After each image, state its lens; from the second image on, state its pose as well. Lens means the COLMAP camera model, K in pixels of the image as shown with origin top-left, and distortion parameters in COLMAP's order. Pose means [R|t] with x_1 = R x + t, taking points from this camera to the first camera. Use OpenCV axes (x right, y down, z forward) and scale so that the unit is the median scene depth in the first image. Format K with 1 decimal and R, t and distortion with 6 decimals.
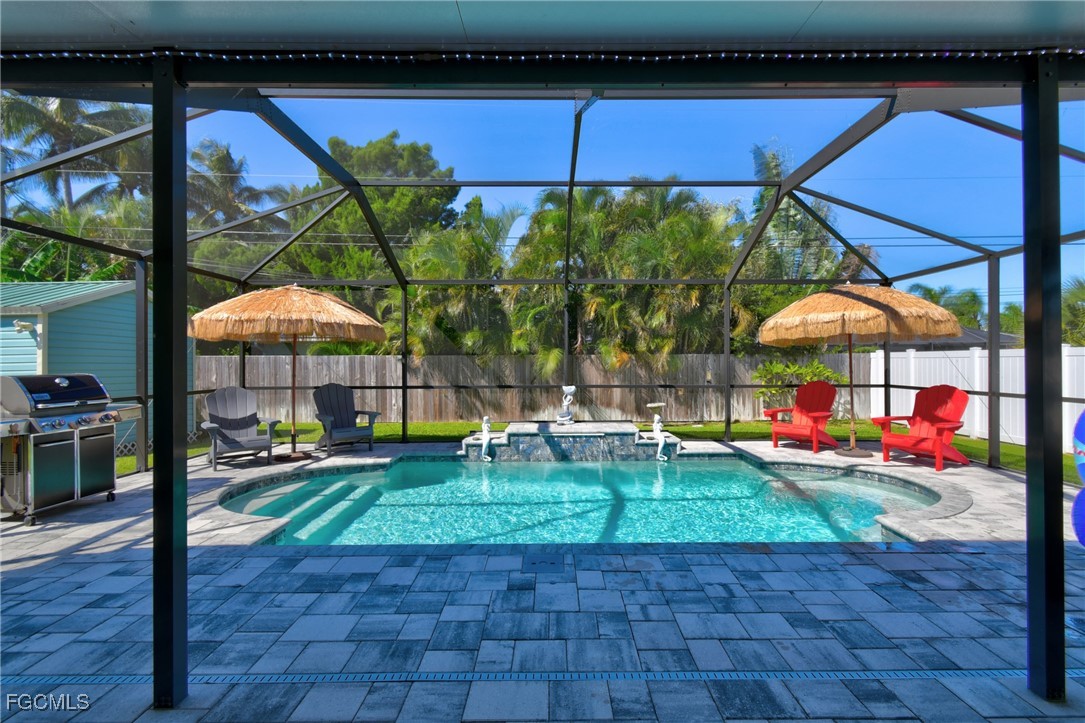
lens RADIAL K [[502.7, 0, 552.1], [0, 502.7, 362.5], [0, 0, 1]] dist [-0.000361, -0.000146]
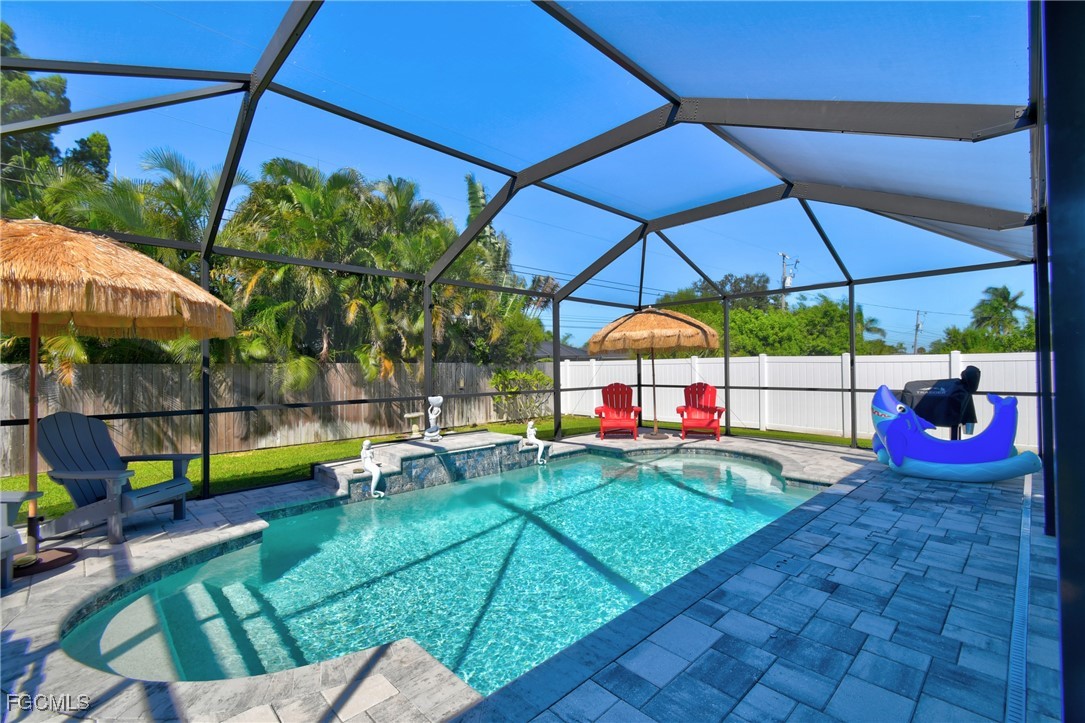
lens RADIAL K [[480.0, 0, 541.3], [0, 480.0, 377.9], [0, 0, 1]] dist [-0.000561, -0.000273]
pose [[0.720149, -0.020226, 0.693525, -0.454939], [0.013463, 0.999794, 0.015179, 0.003107], [-0.693689, -0.001594, 0.720273, 0.285563]]
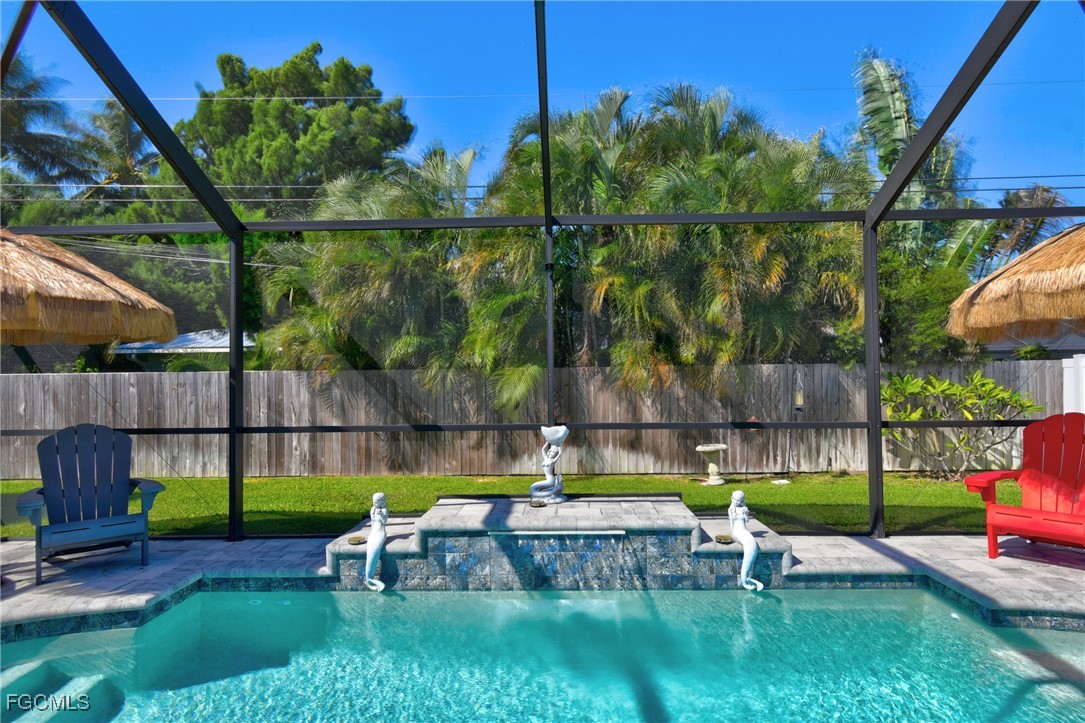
lens RADIAL K [[628.5, 0, 542.5], [0, 628.5, 361.5], [0, 0, 1]] dist [0.000095, 0.000116]
pose [[0.999495, -0.009479, -0.030343, 0.045640], [0.008588, 0.999533, -0.029331, 0.000185], [0.030607, 0.029056, 0.999109, 0.405486]]
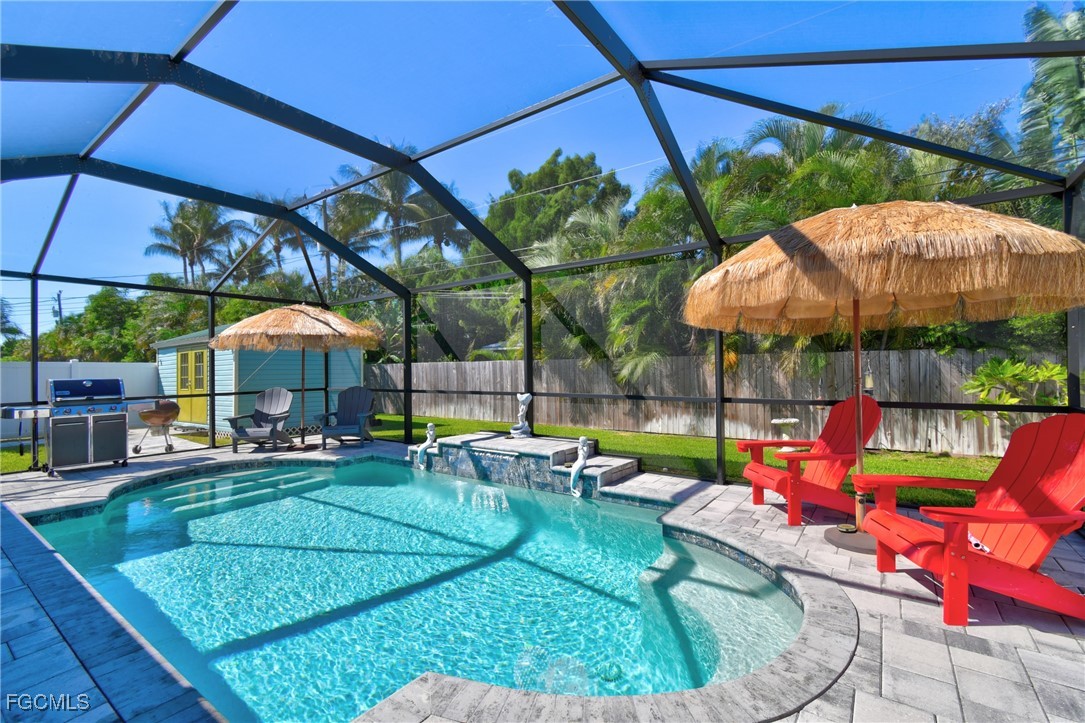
lens RADIAL K [[475.4, 0, 537.0], [0, 475.4, 363.0], [0, 0, 1]] dist [-0.001468, -0.000982]
pose [[0.807179, -0.013312, -0.590156, 0.581861], [0.009941, 0.999910, -0.008958, 0.001540], [0.590223, 0.001364, 0.807239, 0.389633]]
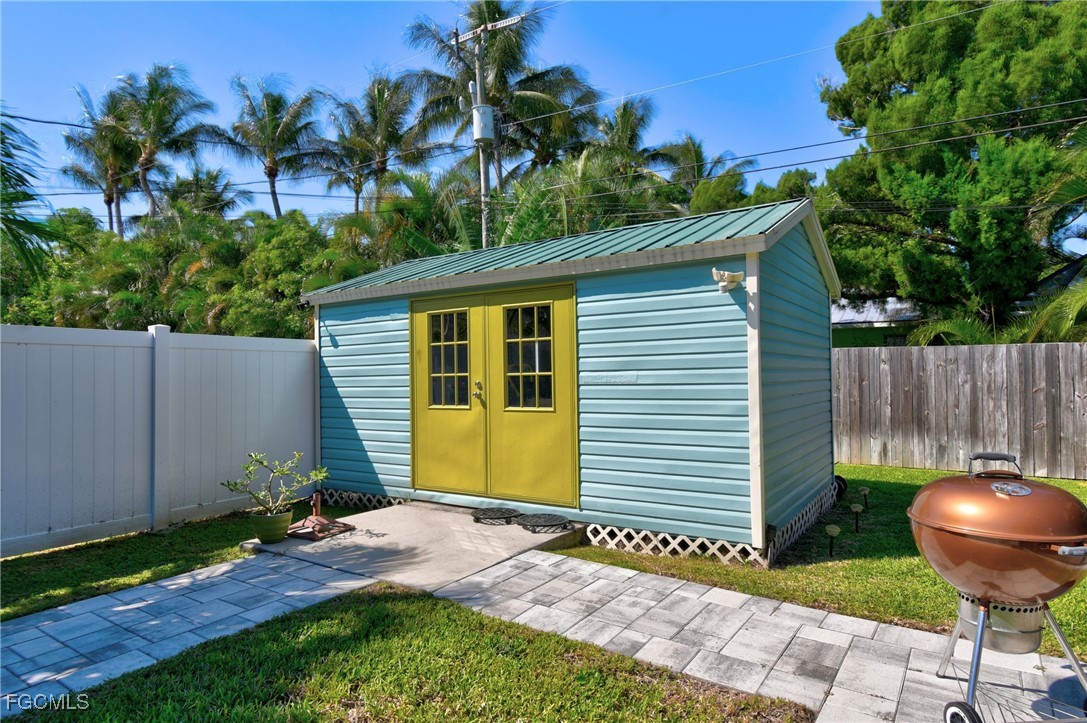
lens RADIAL K [[629.6, 0, 543.5], [0, 629.6, 361.5], [0, 0, 1]] dist [0.000095, 0.000116]
pose [[0.833282, -0.011731, -0.552724, -0.872671], [0.007223, 0.999921, -0.010334, 0.013687], [0.552801, 0.004619, 0.833300, 0.385919]]
